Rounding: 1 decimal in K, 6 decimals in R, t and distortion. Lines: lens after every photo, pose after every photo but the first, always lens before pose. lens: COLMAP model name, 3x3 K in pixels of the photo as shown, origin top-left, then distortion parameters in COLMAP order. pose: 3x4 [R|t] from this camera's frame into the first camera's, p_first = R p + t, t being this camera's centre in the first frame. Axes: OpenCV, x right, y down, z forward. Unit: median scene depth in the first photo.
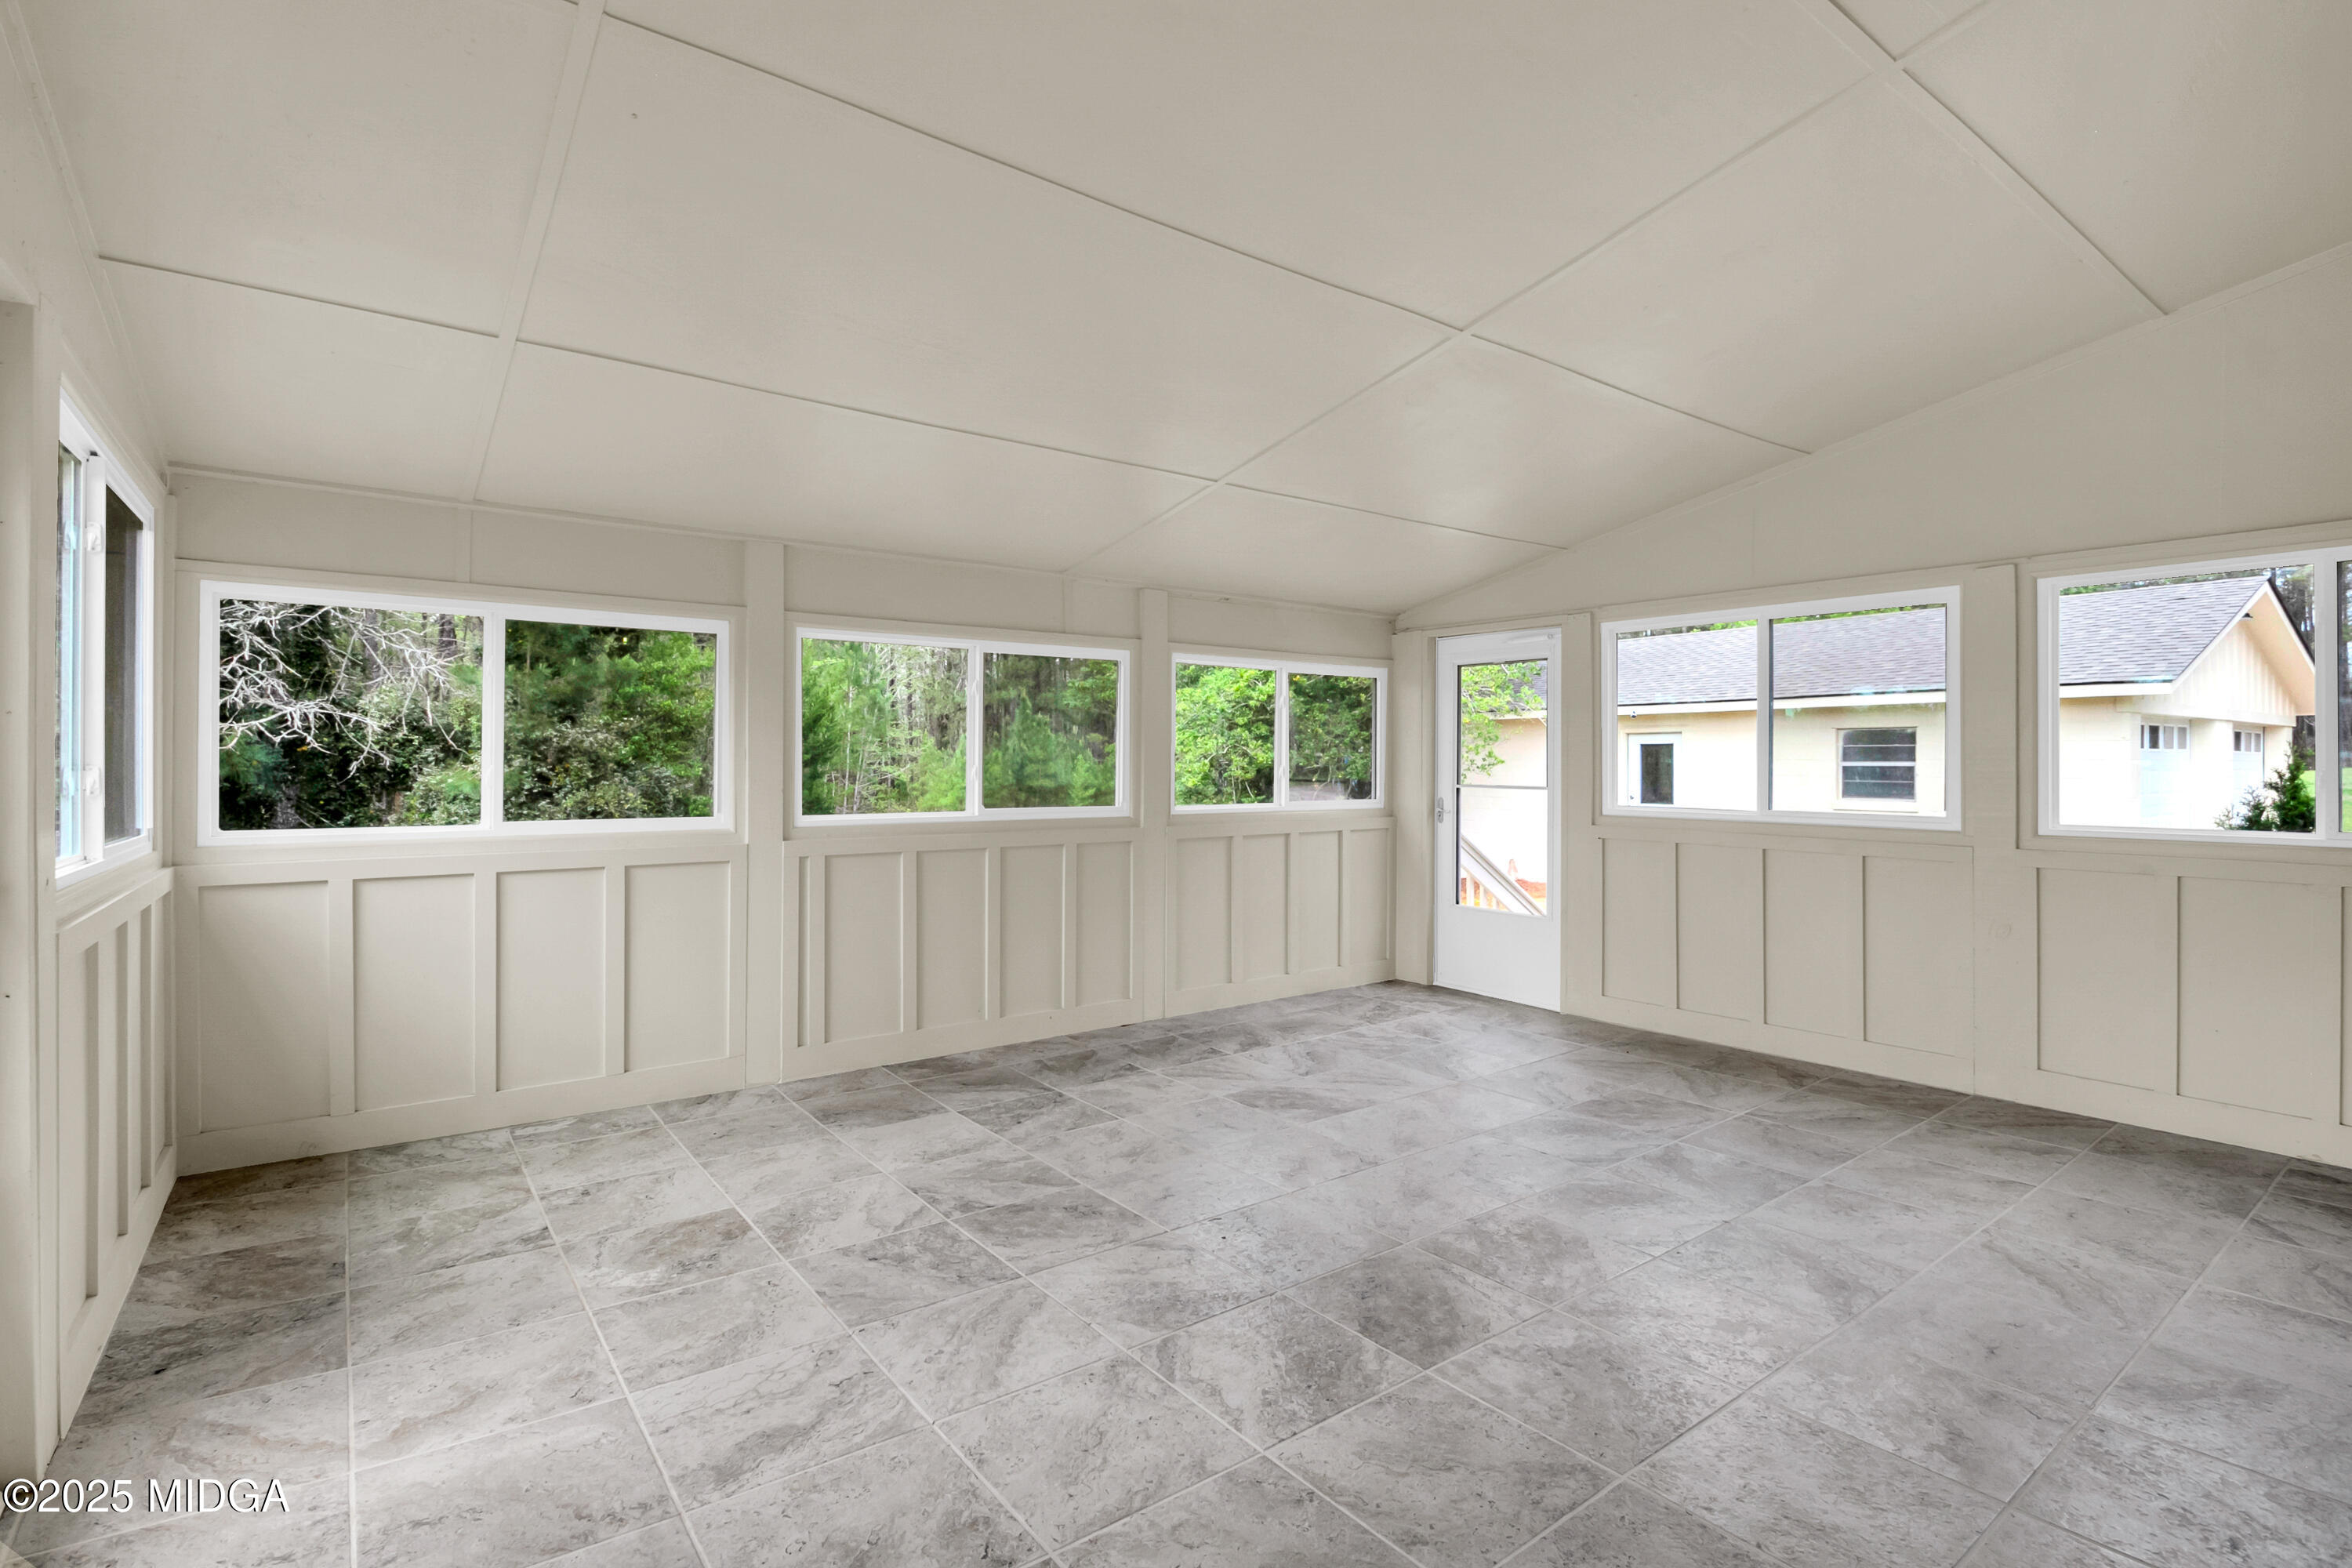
lens RADIAL K [[1095.7, 0, 1166.9], [0, 1095.7, 759.2], [0, 0, 1]] dist [0.010856, -0.019065]
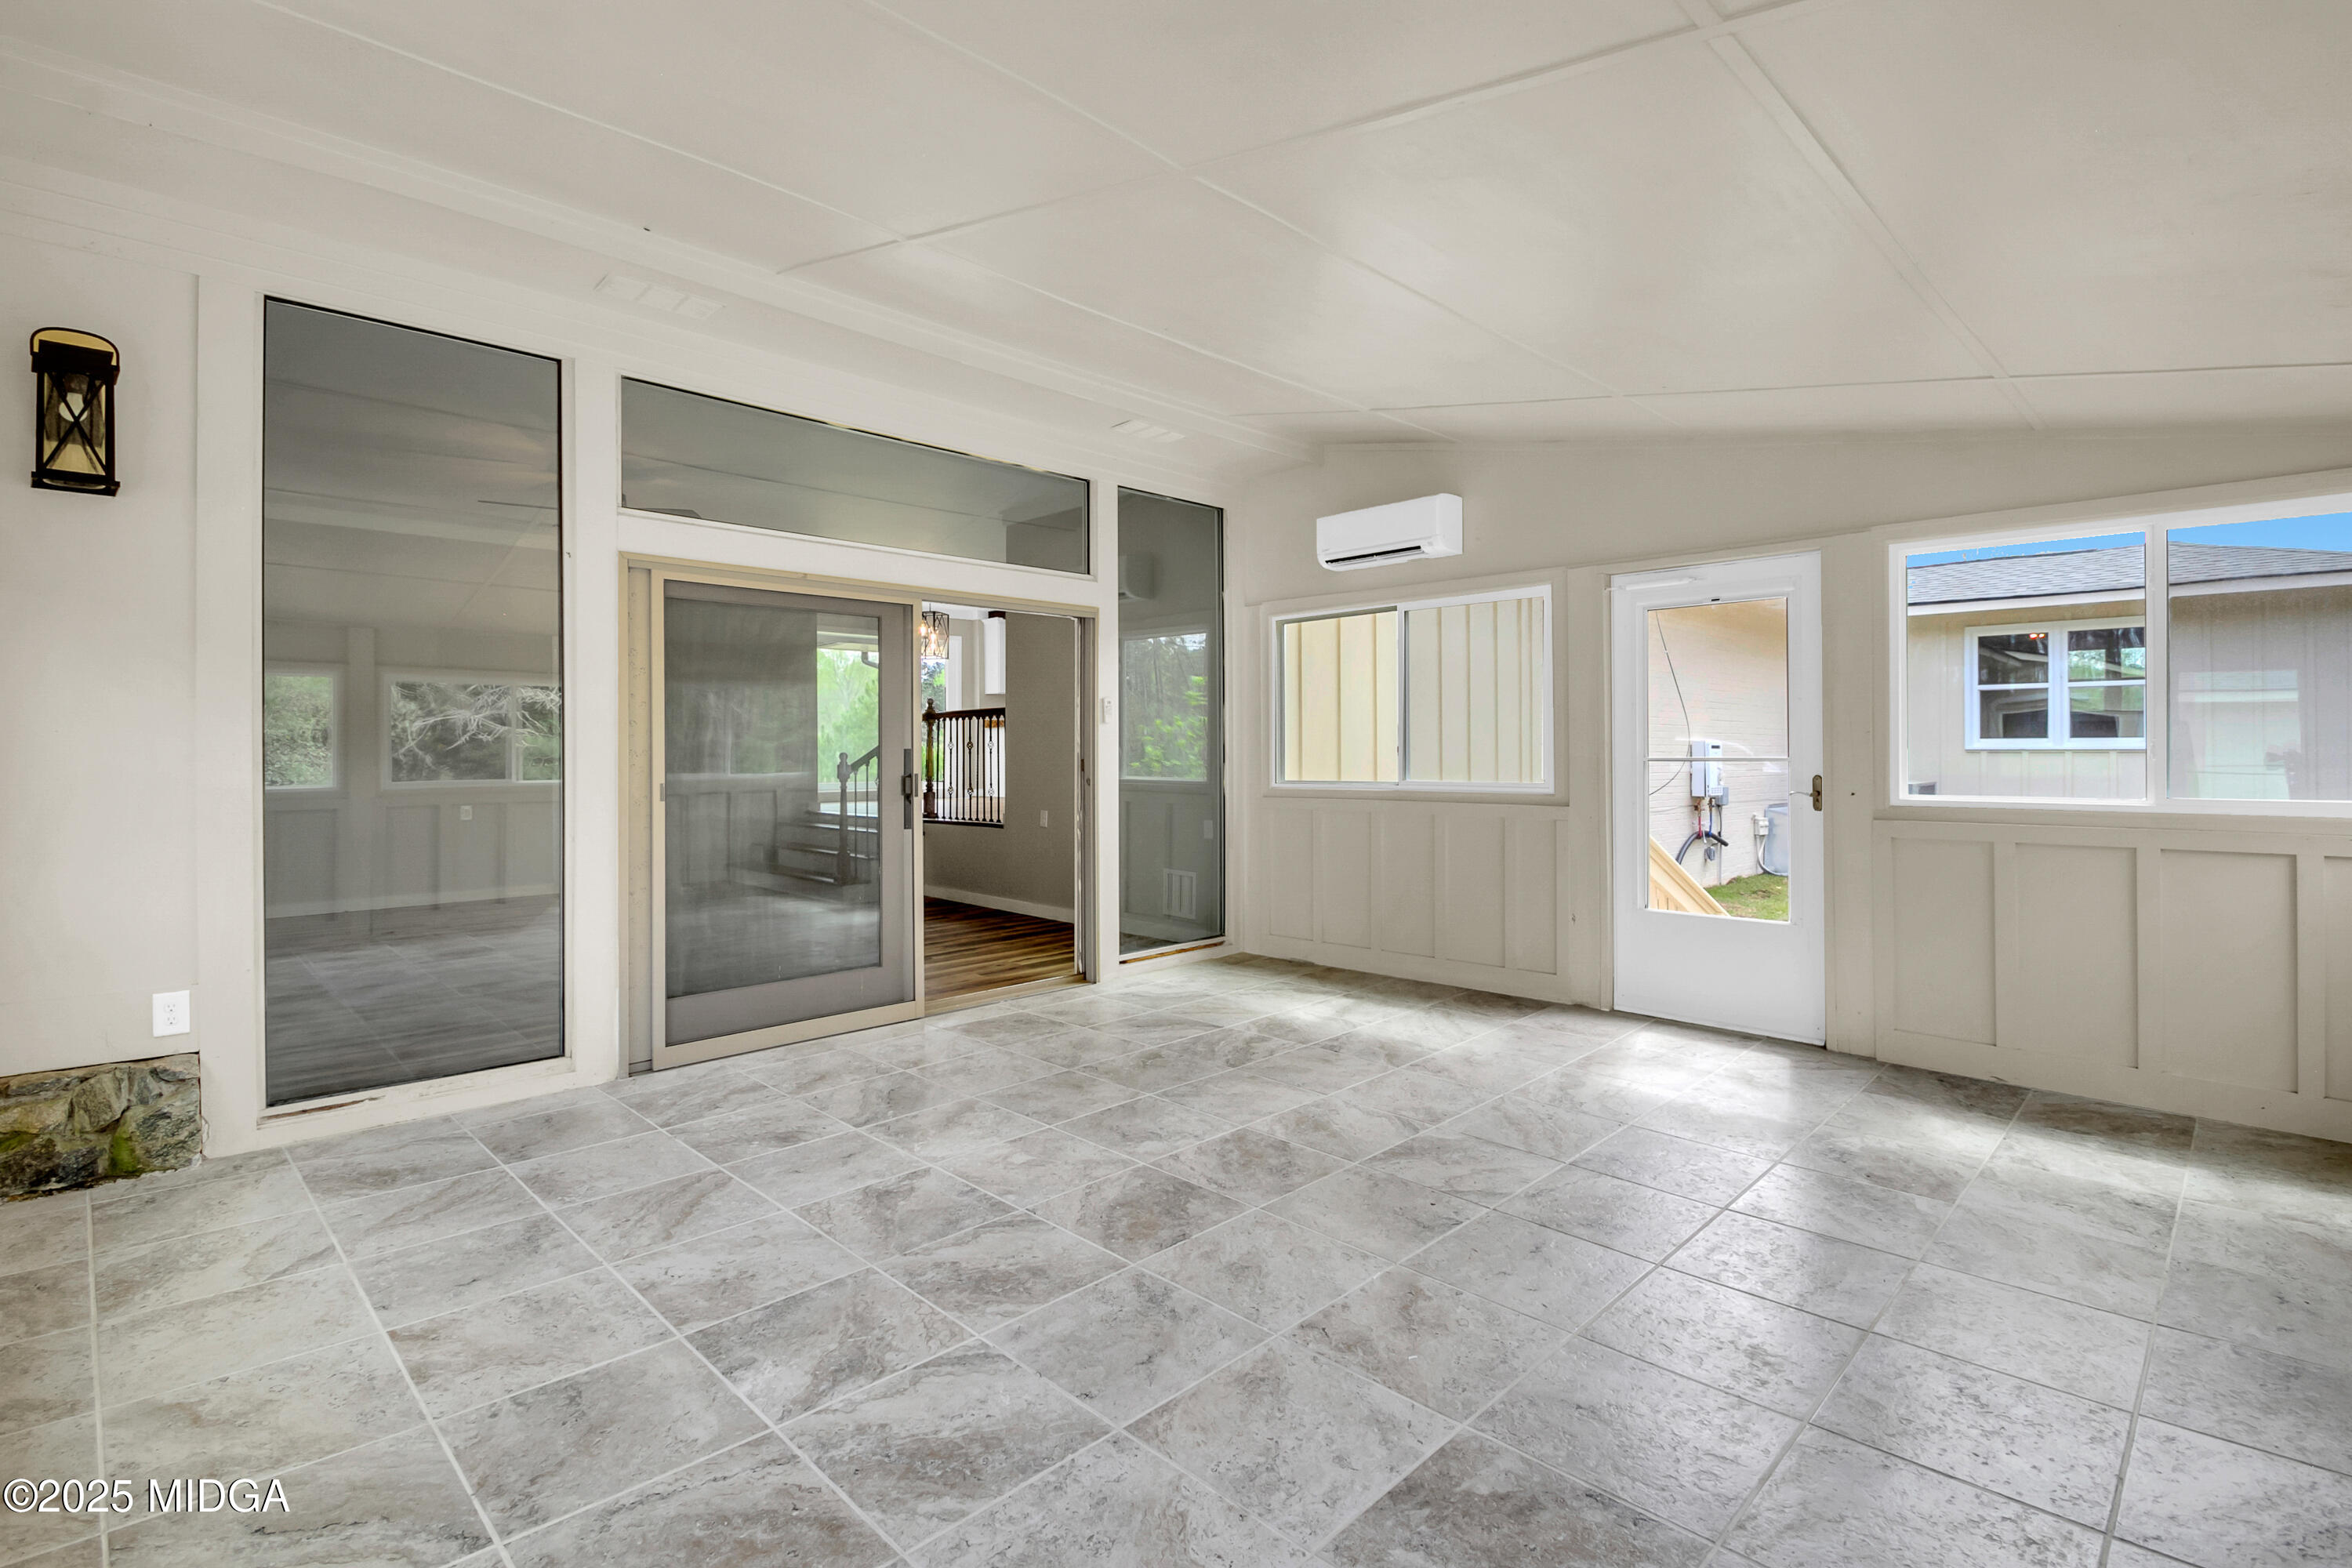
lens RADIAL K [[1095.7, 0, 1178.3], [0, 1095.7, 761.4], [0, 0, 1]] dist [0.010856, -0.019065]
pose [[-0.988835, 0.006012, -0.148894, 0.432587], [0.005193, 0.999969, 0.005887, 0.020912], [0.148925, 0.005048, -0.988836, 1.962272]]
